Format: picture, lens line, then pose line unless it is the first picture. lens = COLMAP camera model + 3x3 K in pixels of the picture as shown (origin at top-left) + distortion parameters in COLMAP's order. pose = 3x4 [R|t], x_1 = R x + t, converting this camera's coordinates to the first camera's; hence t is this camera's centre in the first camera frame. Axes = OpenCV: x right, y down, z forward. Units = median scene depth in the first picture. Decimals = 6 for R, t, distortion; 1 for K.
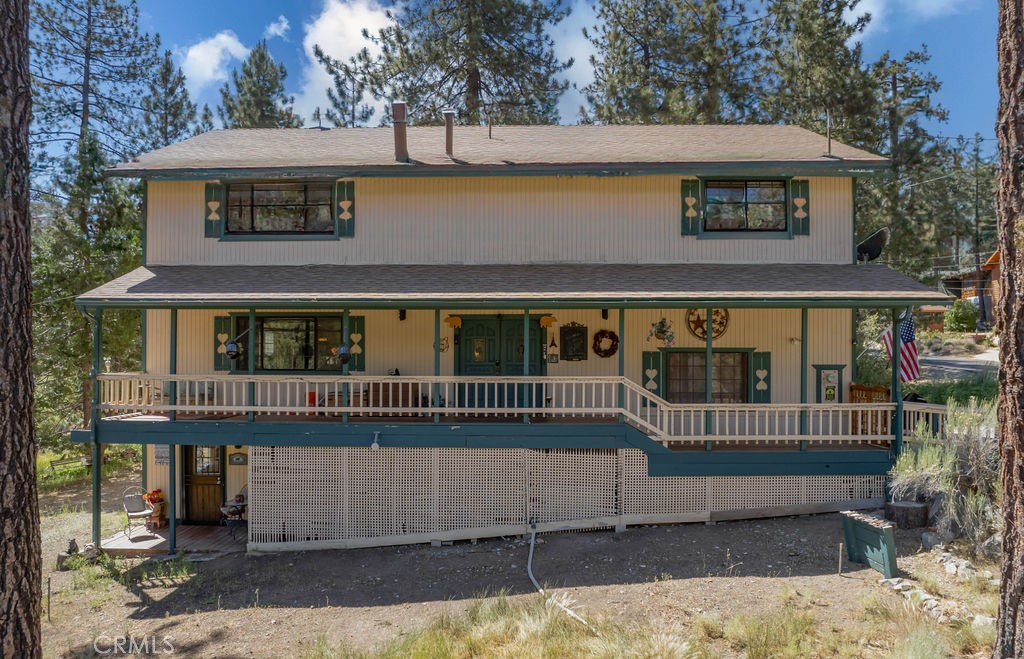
lens RADIAL K [[676.1, 0, 501.2], [0, 676.1, 352.5], [0, 0, 1]] dist [-0.059067, 0.038532]
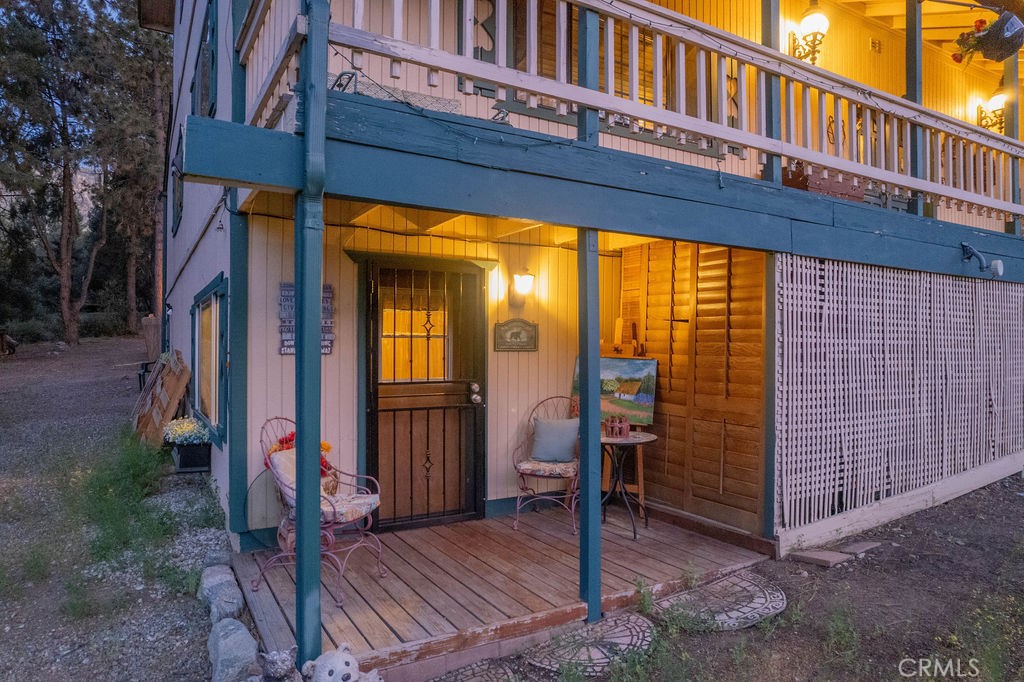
lens RADIAL K [[654.8, 0, 517.2], [0, 654.8, 346.3], [0, 0, 1]] dist [-0.069436, 0.054053]
pose [[0.837997, 0.003163, 0.545666, -0.664992], [-0.006172, 0.999974, 0.003681, 0.183755], [-0.545640, -0.006453, 0.837995, 0.777943]]
